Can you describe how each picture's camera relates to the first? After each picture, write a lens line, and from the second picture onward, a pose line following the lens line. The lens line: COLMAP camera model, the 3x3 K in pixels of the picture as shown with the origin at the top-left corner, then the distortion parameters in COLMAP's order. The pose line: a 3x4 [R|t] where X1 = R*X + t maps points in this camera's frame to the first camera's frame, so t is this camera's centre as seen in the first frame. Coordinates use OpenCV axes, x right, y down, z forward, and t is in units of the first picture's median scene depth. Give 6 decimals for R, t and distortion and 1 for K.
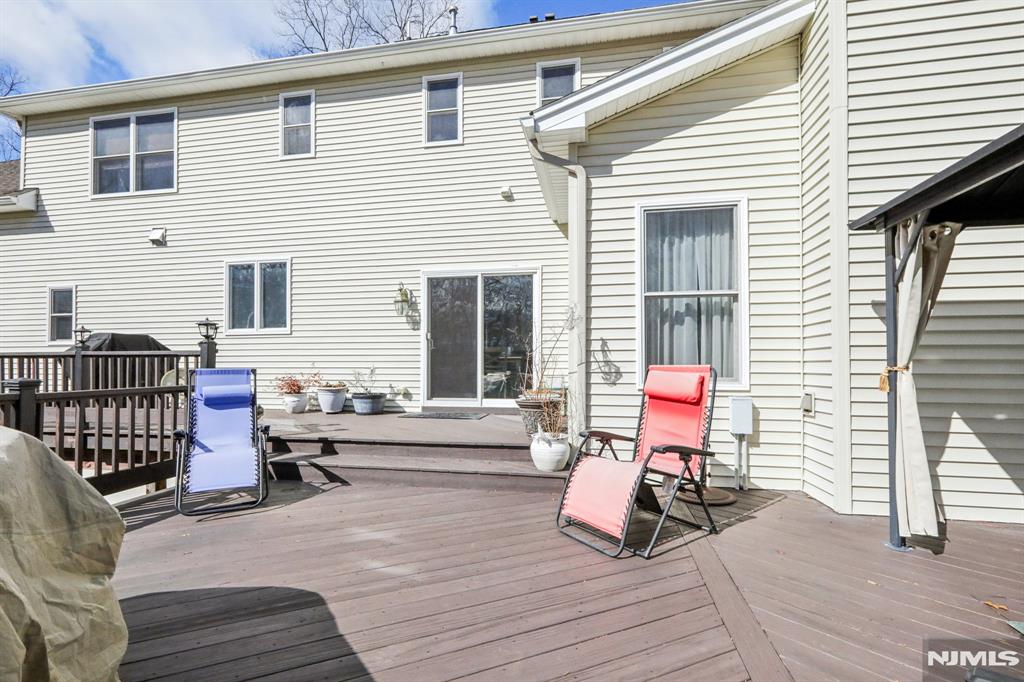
lens RADIAL K [[483.2, 0, 502.3], [0, 483.2, 358.3], [0, 0, 1]] dist [0.000176, 0.000012]
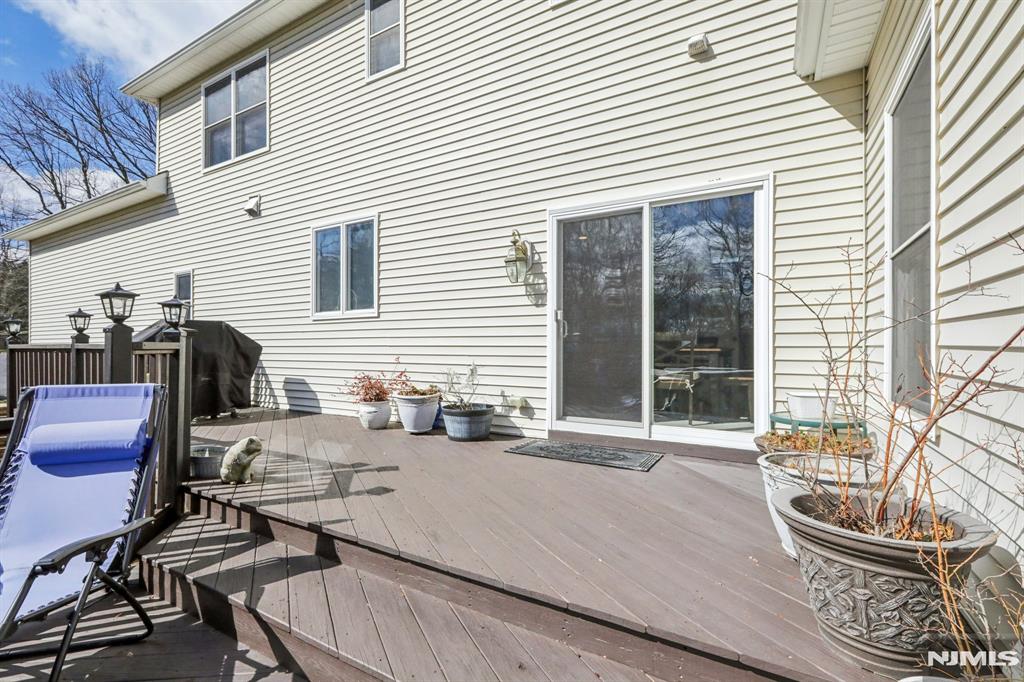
lens RADIAL K [[450.0, 0, 512.0], [0, 450.0, 341.0], [0, 0, 1]] dist [-0.000232, 0.000063]
pose [[0.947285, -0.001028, -0.320390, -0.026508], [0.000632, 0.999999, -0.001339, -0.012890], [0.320391, 0.001066, 0.947285, 0.435604]]
